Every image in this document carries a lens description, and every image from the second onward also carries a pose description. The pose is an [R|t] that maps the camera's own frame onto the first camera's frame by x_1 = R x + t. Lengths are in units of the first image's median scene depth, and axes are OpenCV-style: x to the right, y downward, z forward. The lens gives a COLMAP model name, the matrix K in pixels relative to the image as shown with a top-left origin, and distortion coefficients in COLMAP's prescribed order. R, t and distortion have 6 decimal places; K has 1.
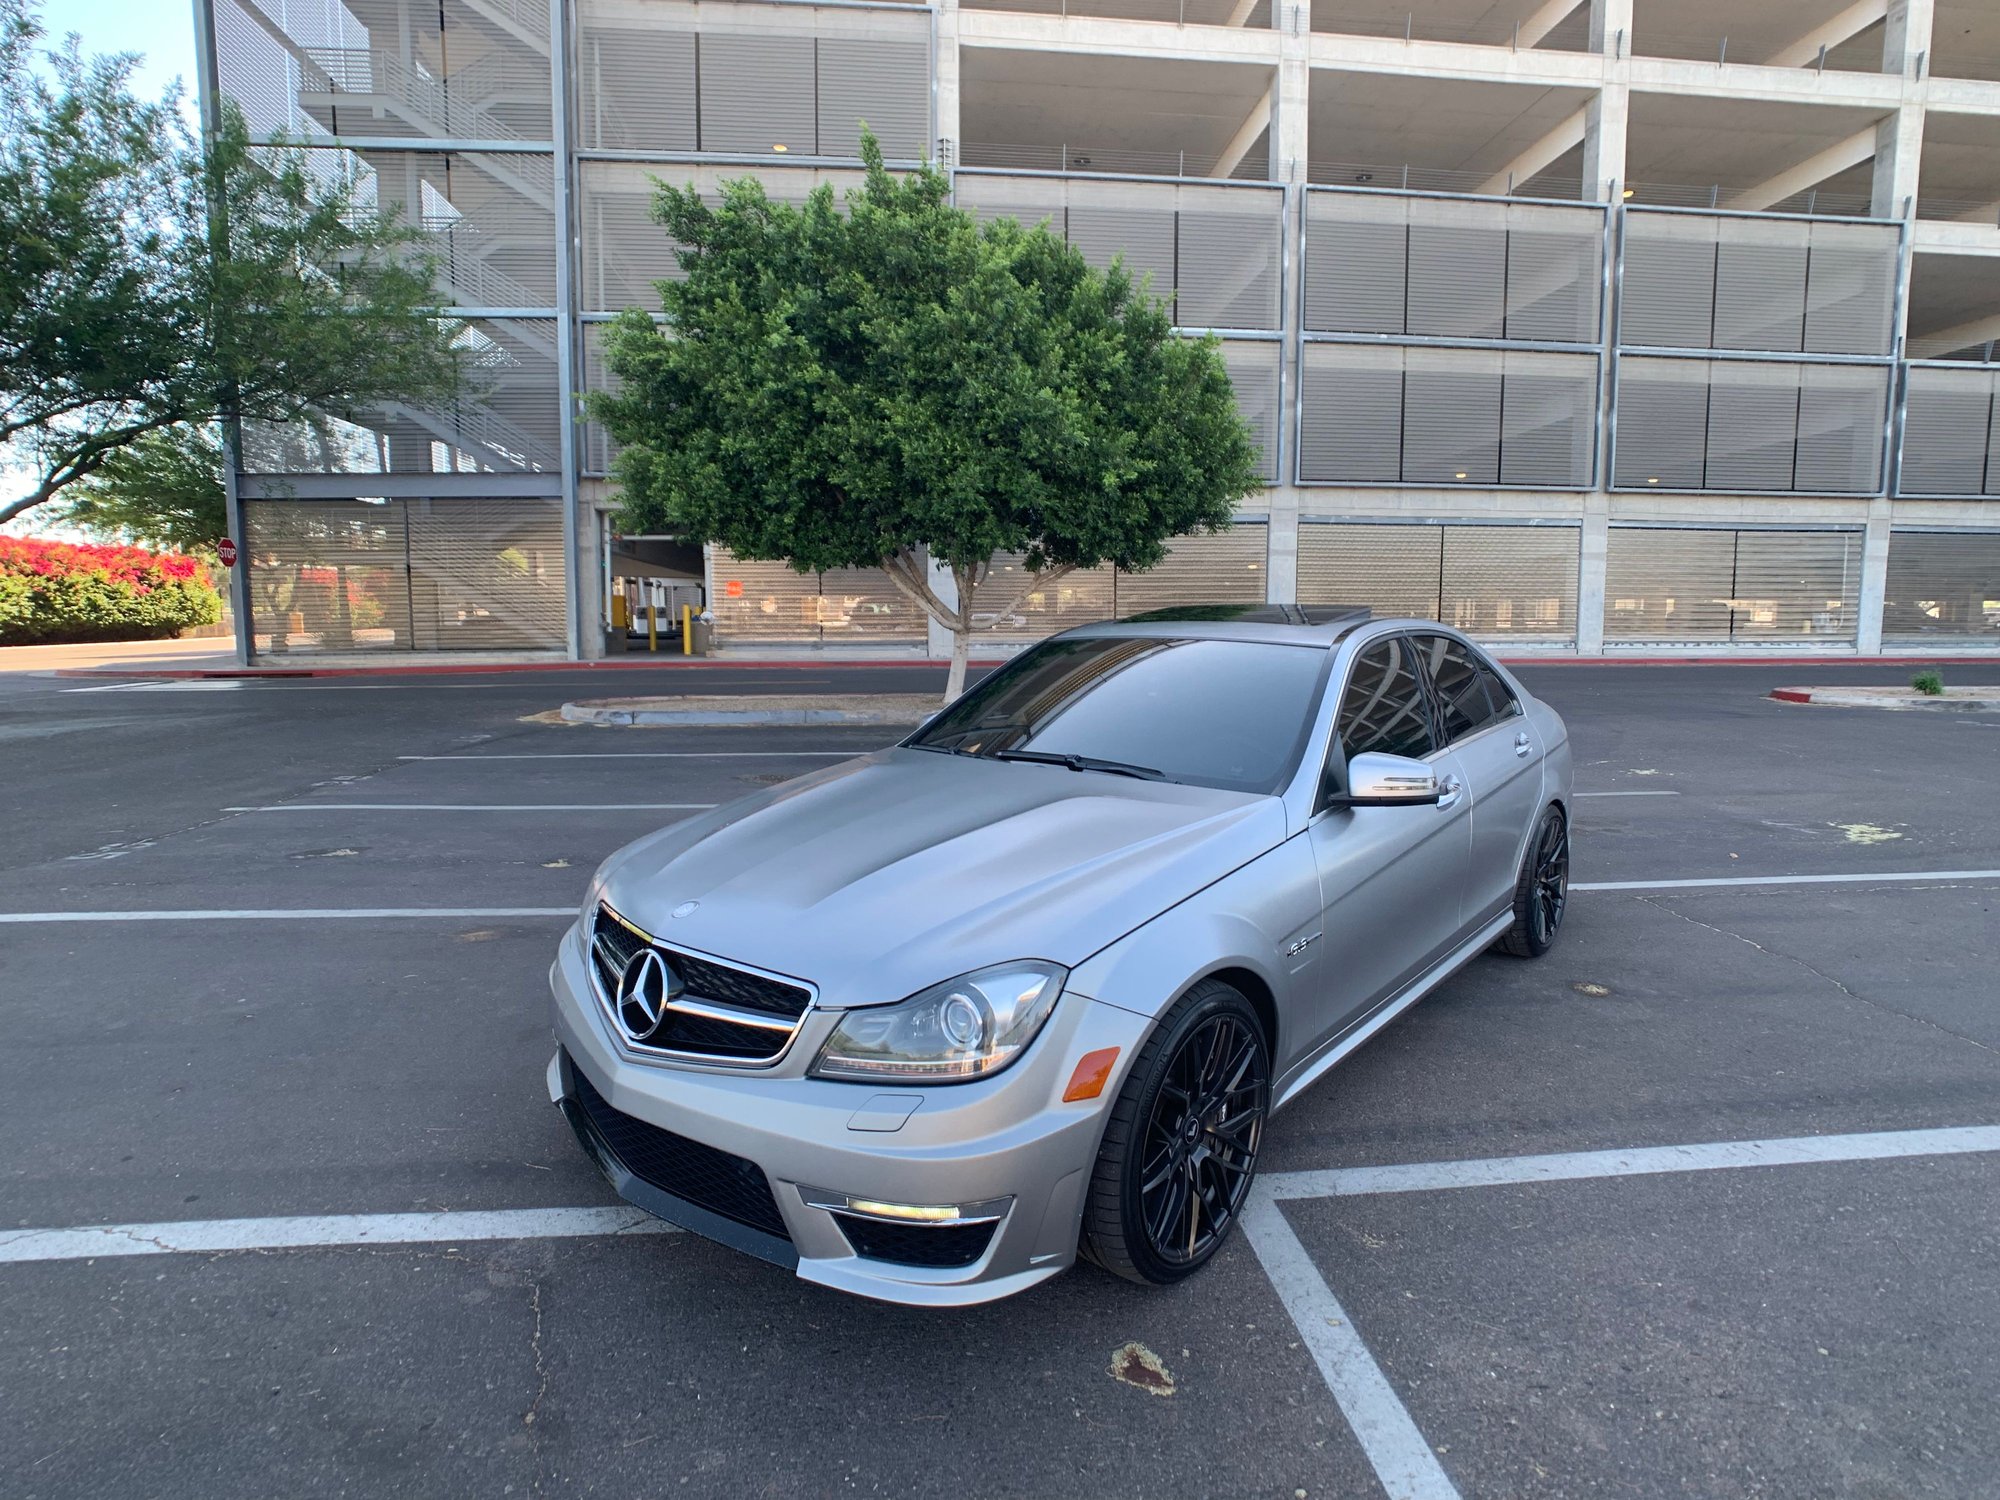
lens RADIAL K [[1035.3, 0, 1011.1], [0, 1035.3, 717.1], [0, 0, 1]] dist [-0.046332, 0.019309]
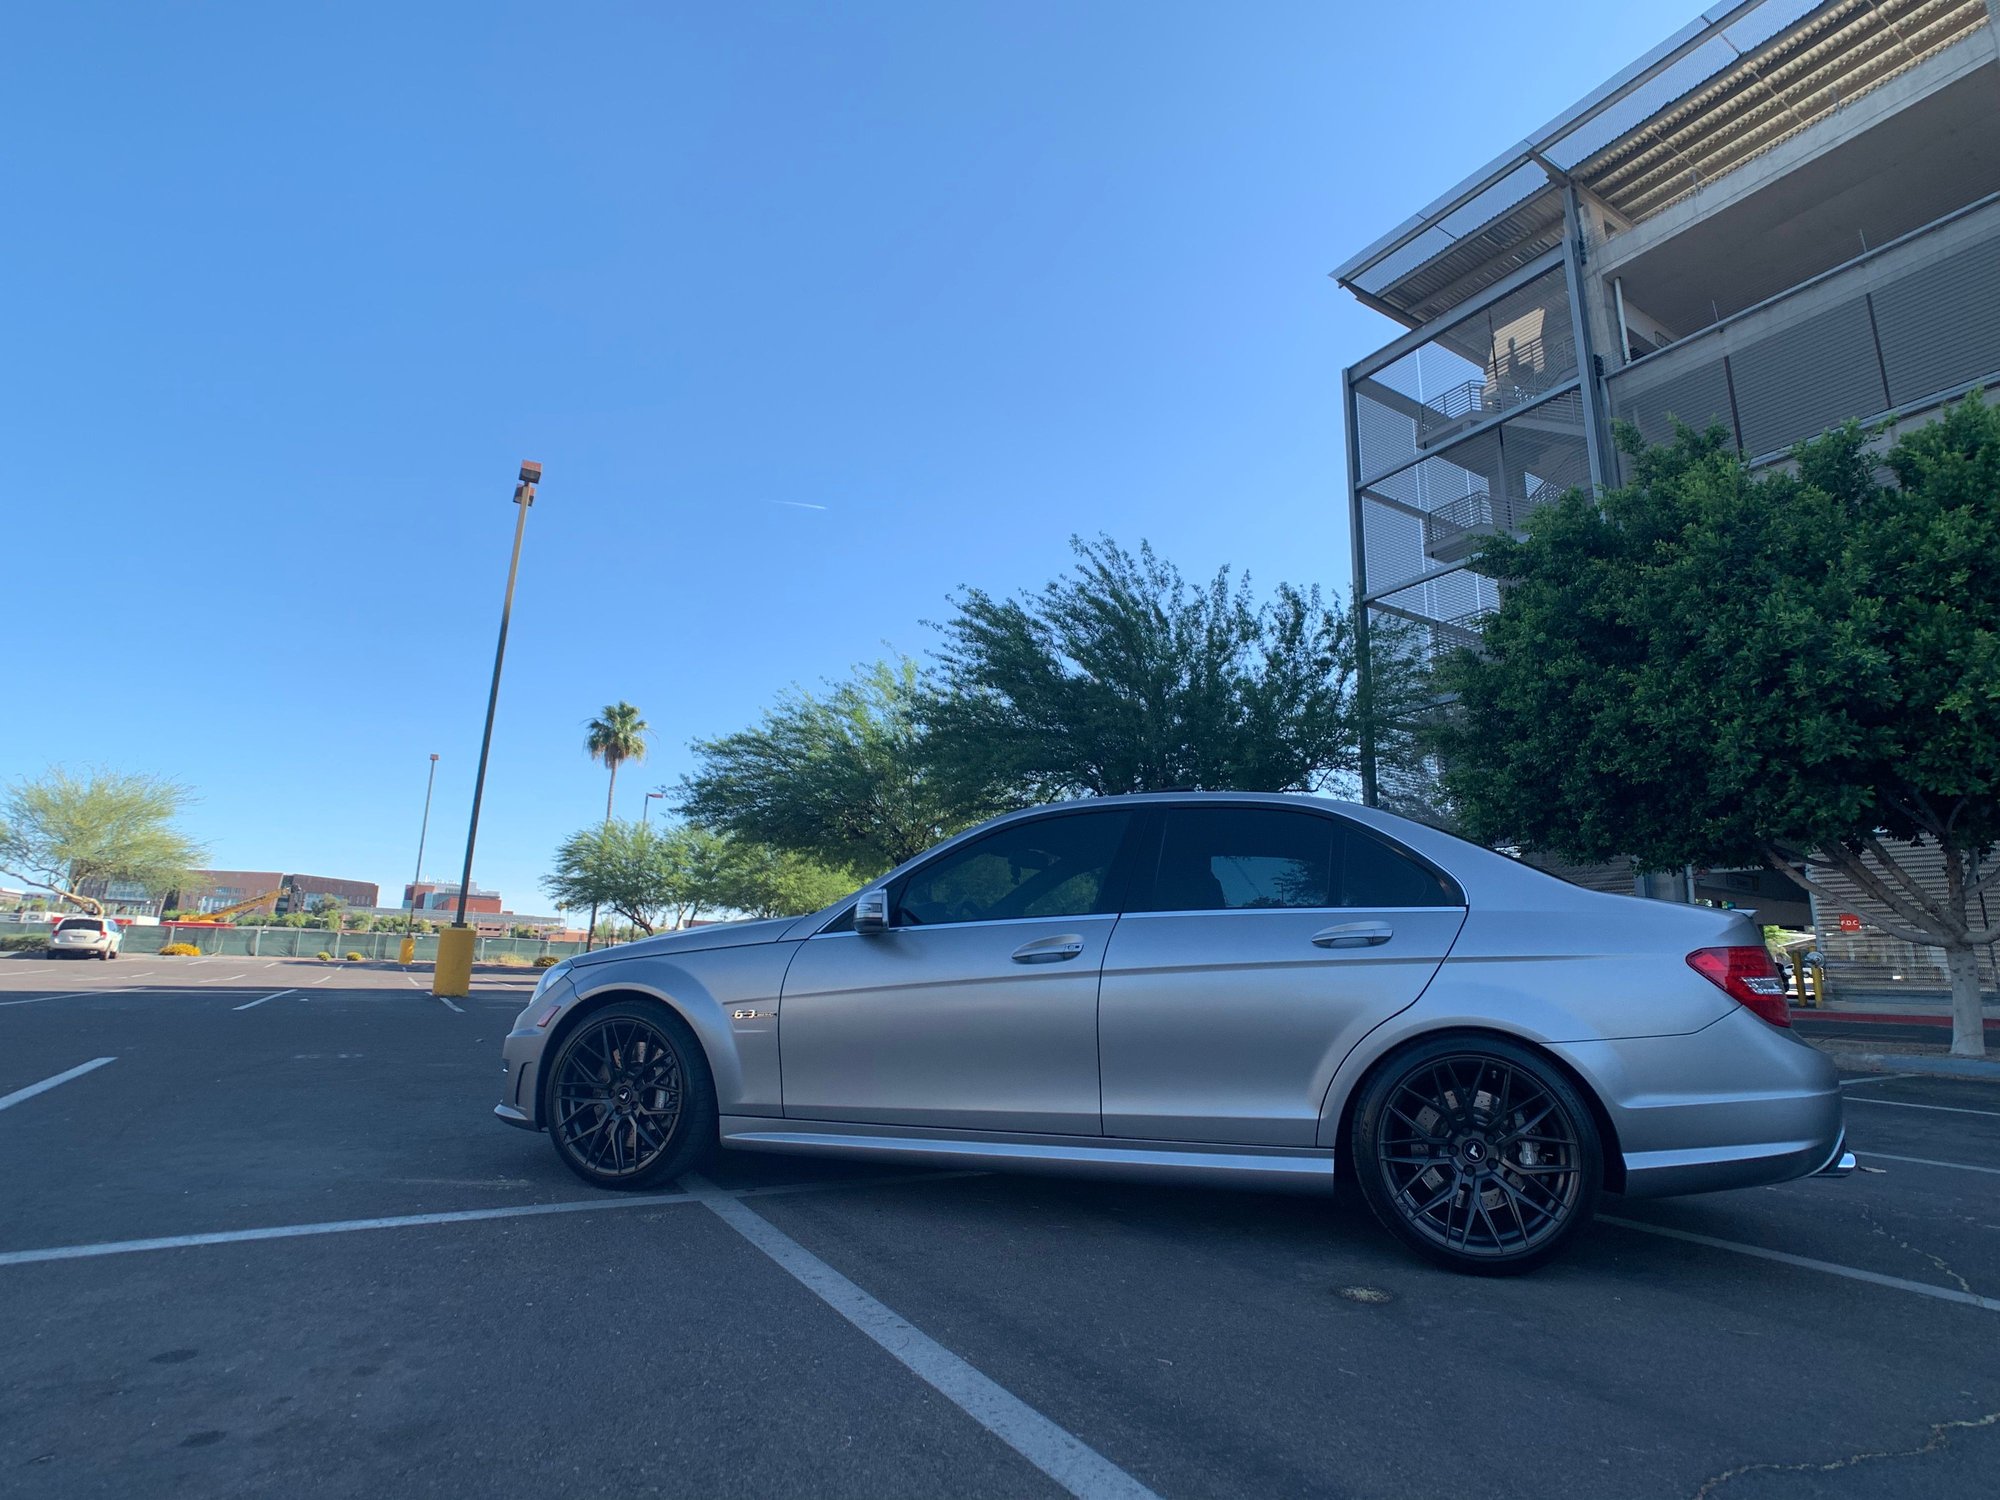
lens RADIAL K [[1027.7, 0, 1008.2], [0, 1027.7, 736.6], [0, 0, 1]] dist [-0.029519, 0.004502]
pose [[0.420051, -0.189713, -0.887449, 1.286402], [-0.117909, 0.958207, -0.260648, 0.135827], [0.899808, 0.214124, 0.380126, 0.529128]]
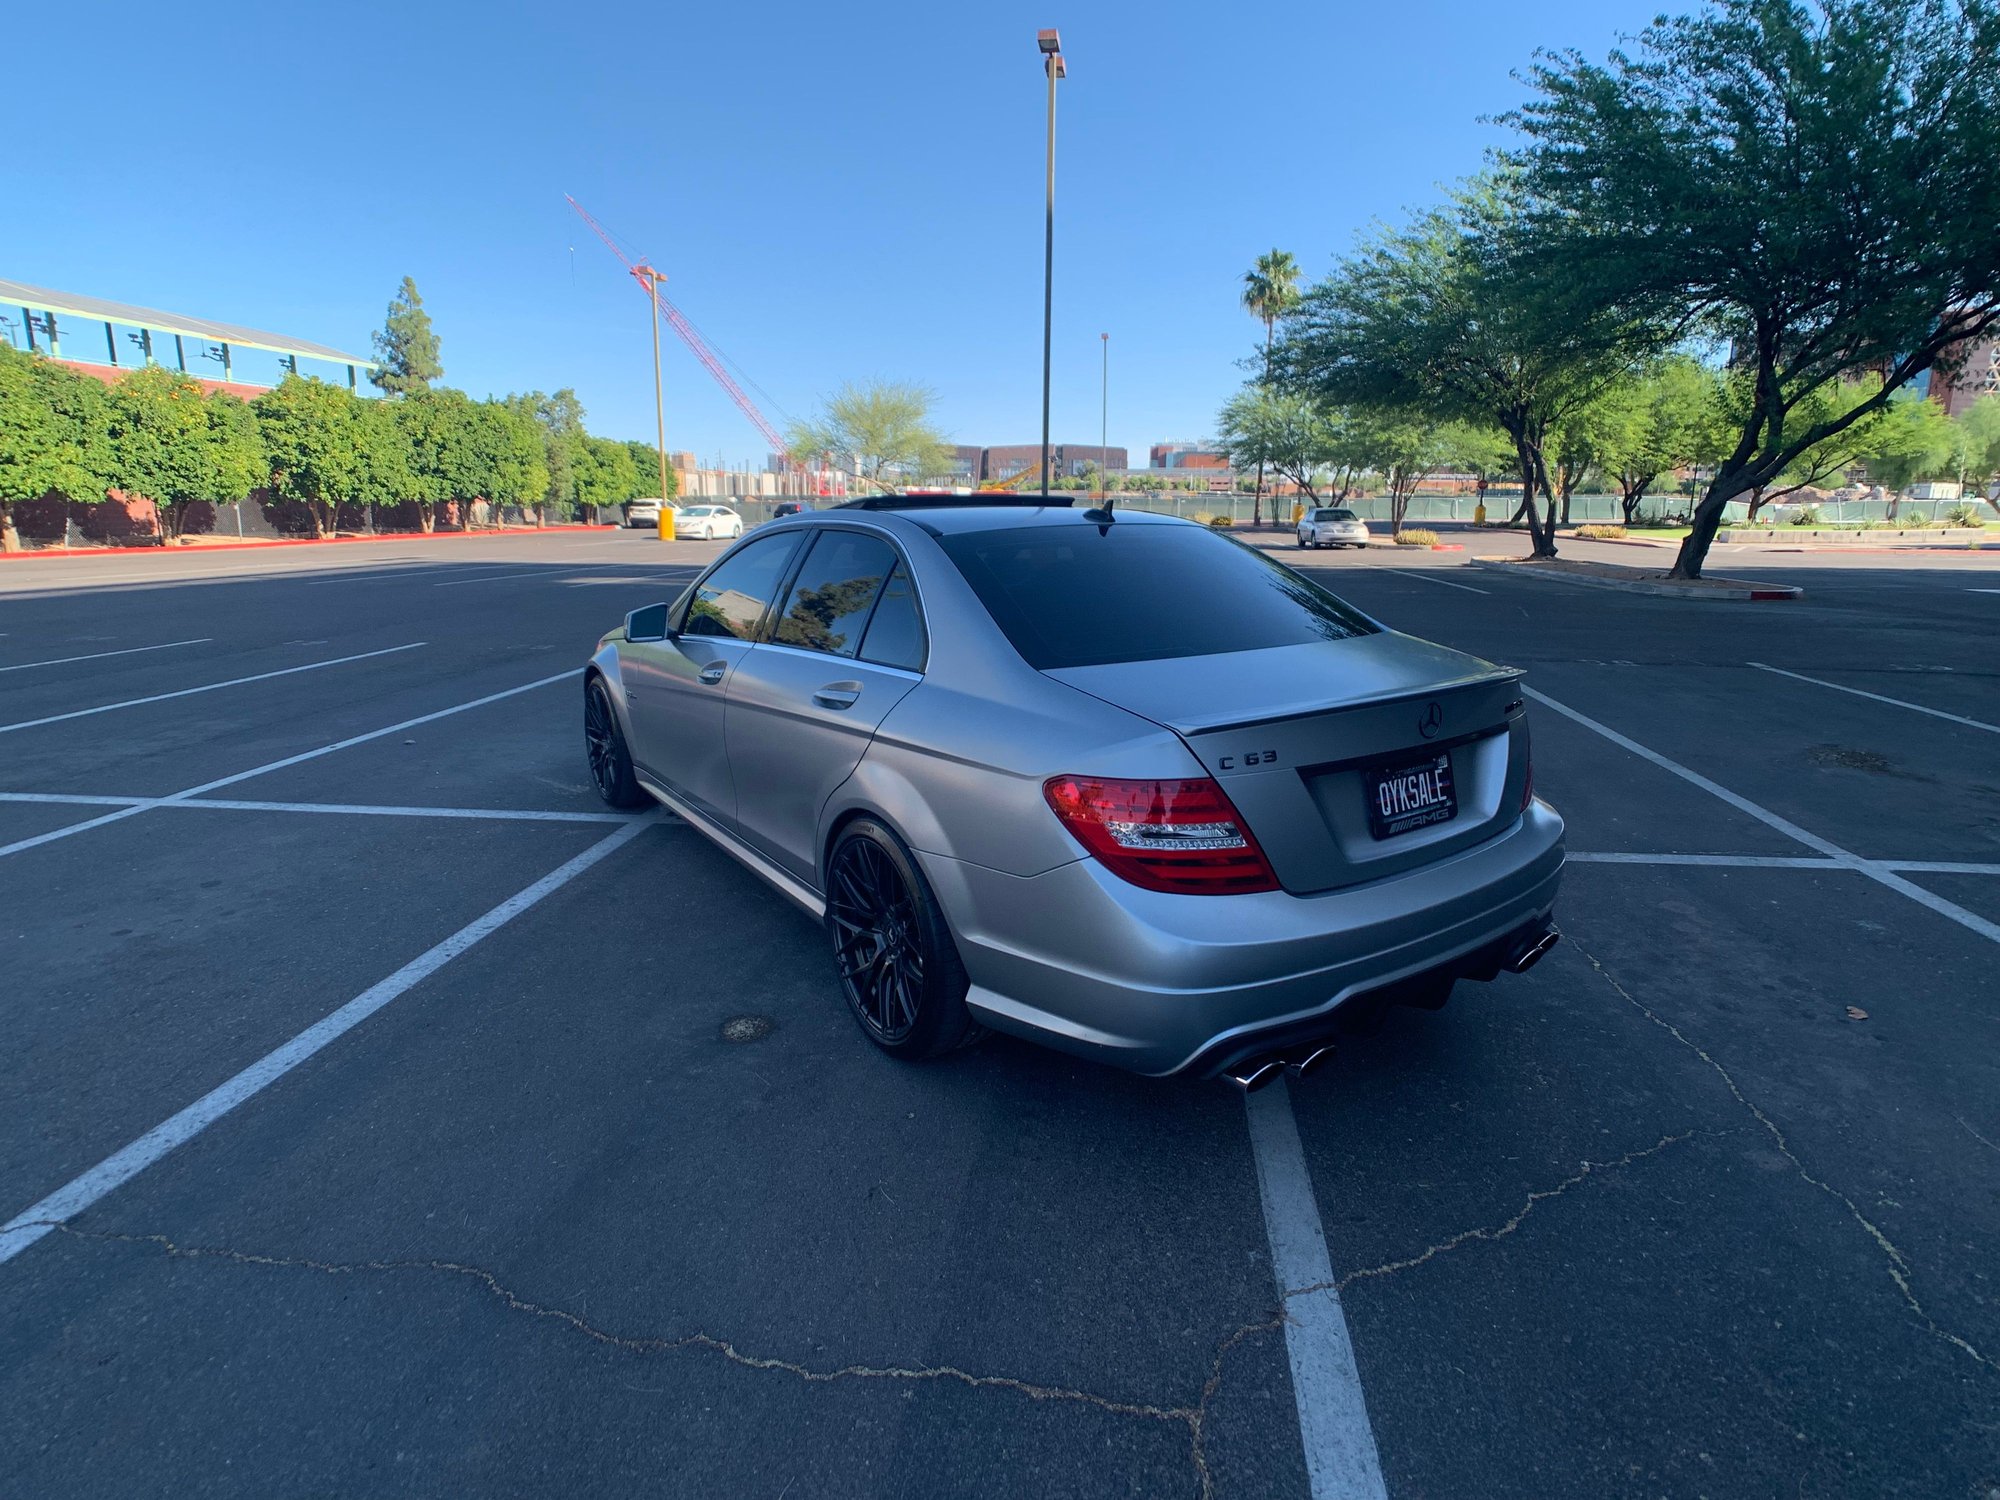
lens RADIAL K [[1035.3, 0, 1006.7], [0, 1035.3, 716.2], [0, 0, 1]] dist [-0.046332, 0.019309]
pose [[-0.240558, 0.196042, -0.950631, 1.340429], [-0.098135, 0.969460, 0.224758, -0.148451], [0.965661, 0.147357, -0.213973, 1.484612]]
